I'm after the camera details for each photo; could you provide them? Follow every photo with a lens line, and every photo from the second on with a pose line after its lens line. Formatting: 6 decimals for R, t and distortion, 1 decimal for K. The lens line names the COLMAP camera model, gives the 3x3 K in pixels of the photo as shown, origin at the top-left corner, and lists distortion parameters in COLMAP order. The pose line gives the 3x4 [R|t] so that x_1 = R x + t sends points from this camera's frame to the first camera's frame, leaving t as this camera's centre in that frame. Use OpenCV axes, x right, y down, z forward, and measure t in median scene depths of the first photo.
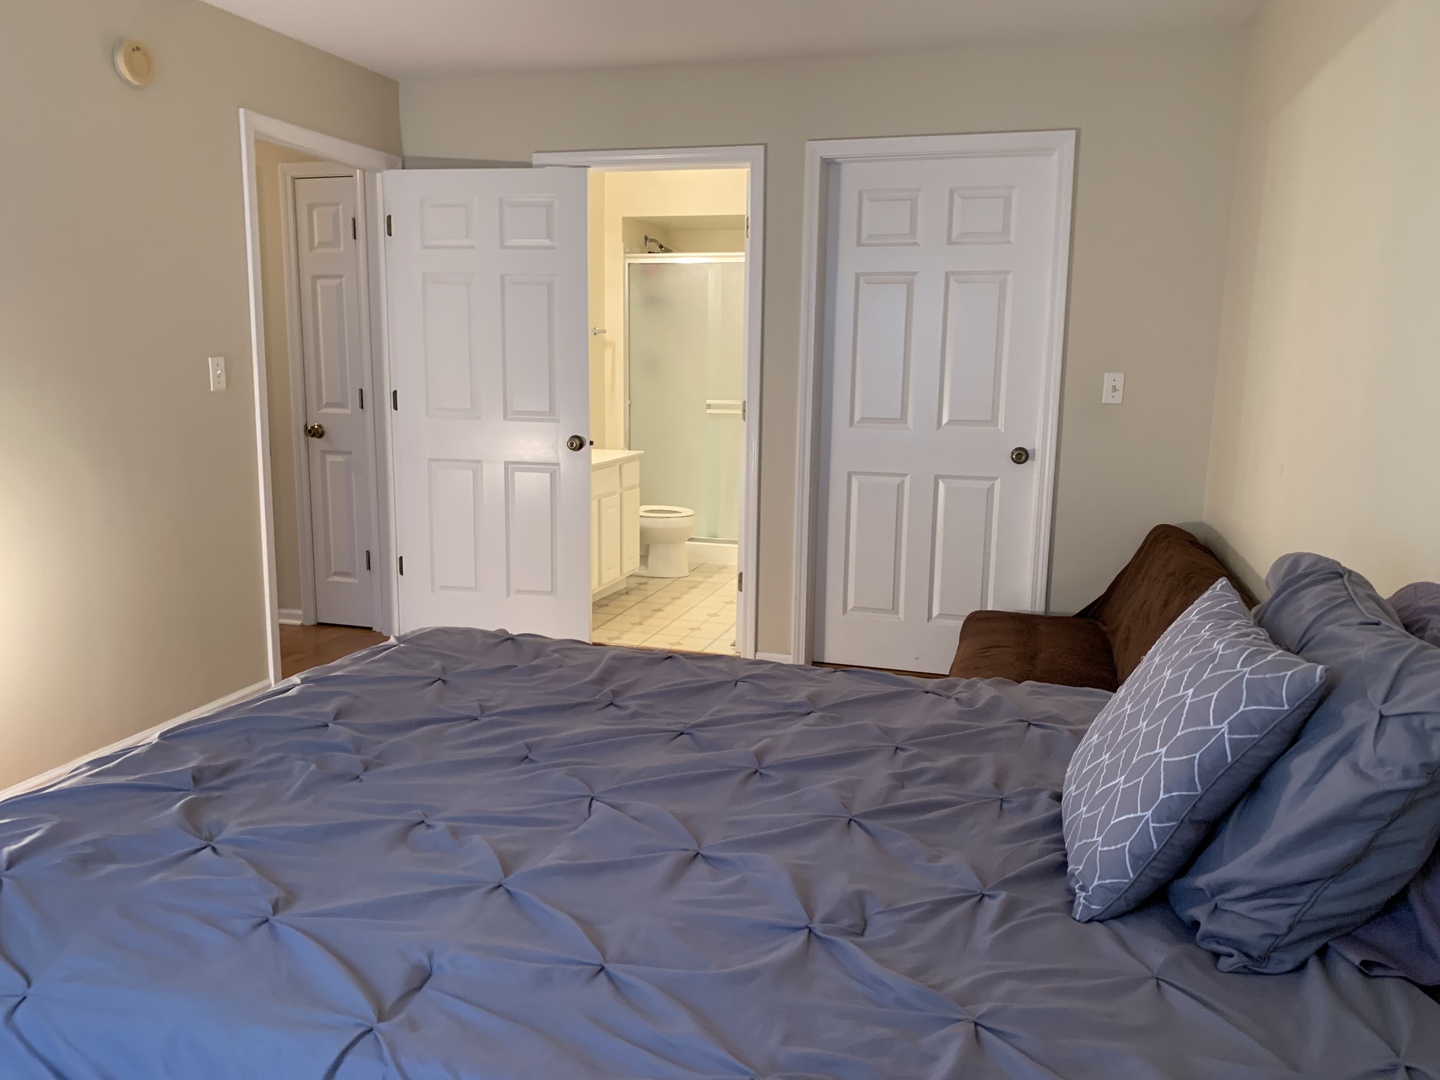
lens RADIAL K [[1105.4, 0, 722.6], [0, 1105.4, 542.2], [0, 0, 1]] dist [-0.012137, -0.004872]
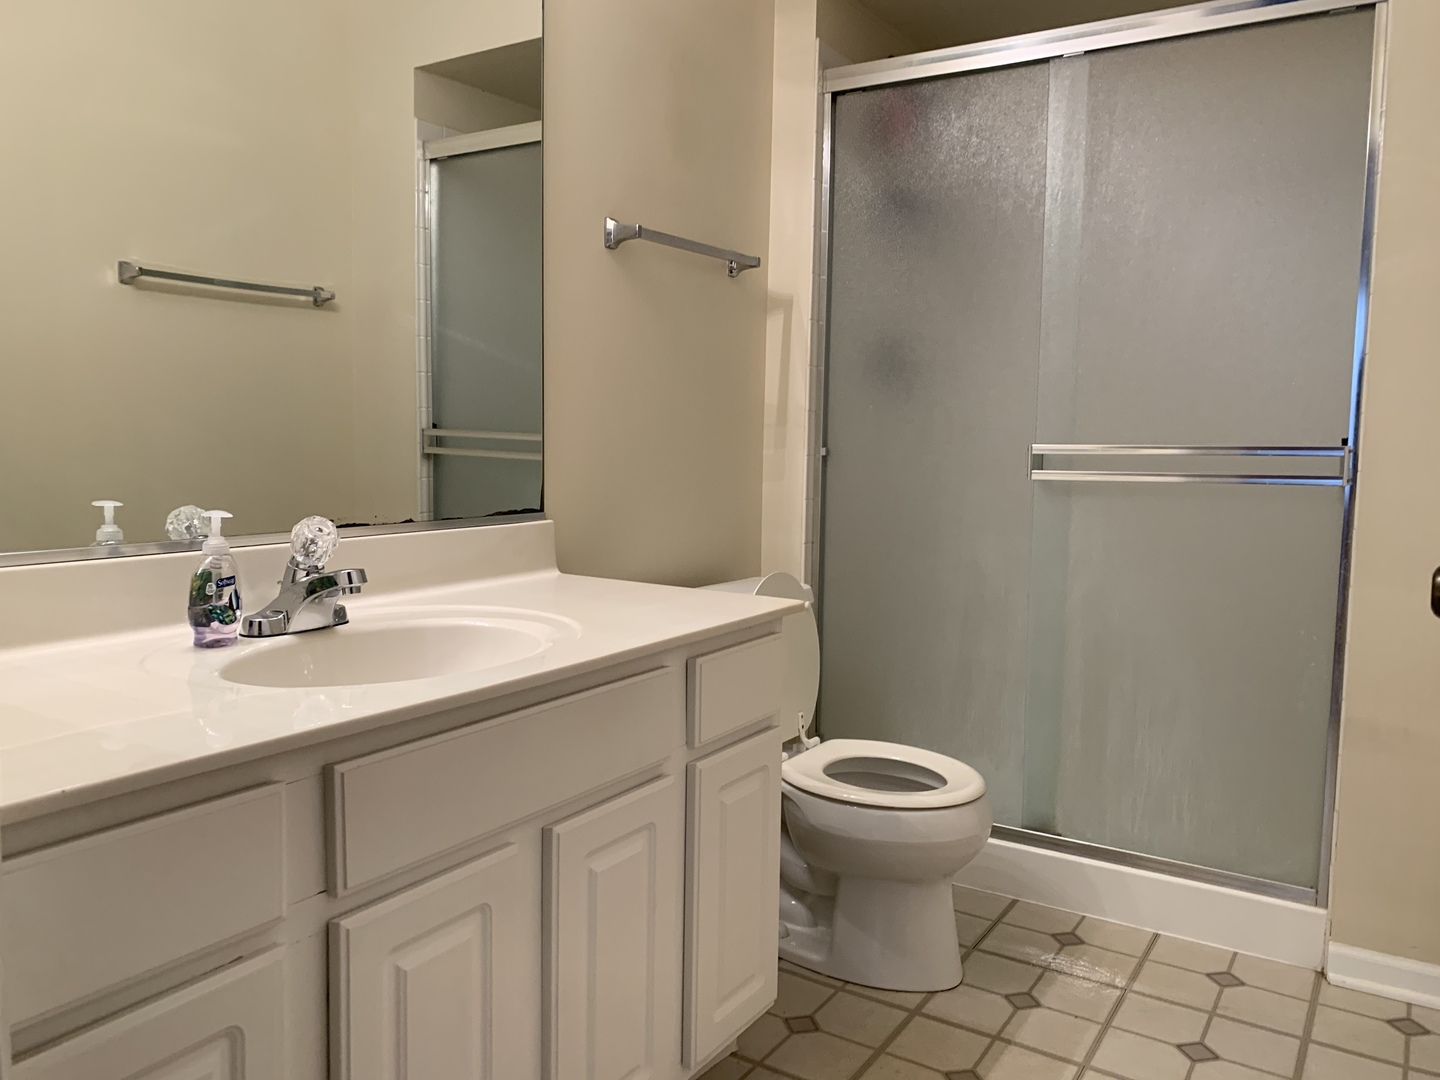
lens RADIAL K [[1105.4, 0, 716.6], [0, 1105.4, 543.1], [0, 0, 1]] dist [-0.012137, -0.004872]
pose [[0.960108, 0.023067, -0.278677, -0.012495], [-0.045437, 0.996217, -0.074080, -0.065351], [0.275914, 0.083787, 0.957524, 0.630807]]
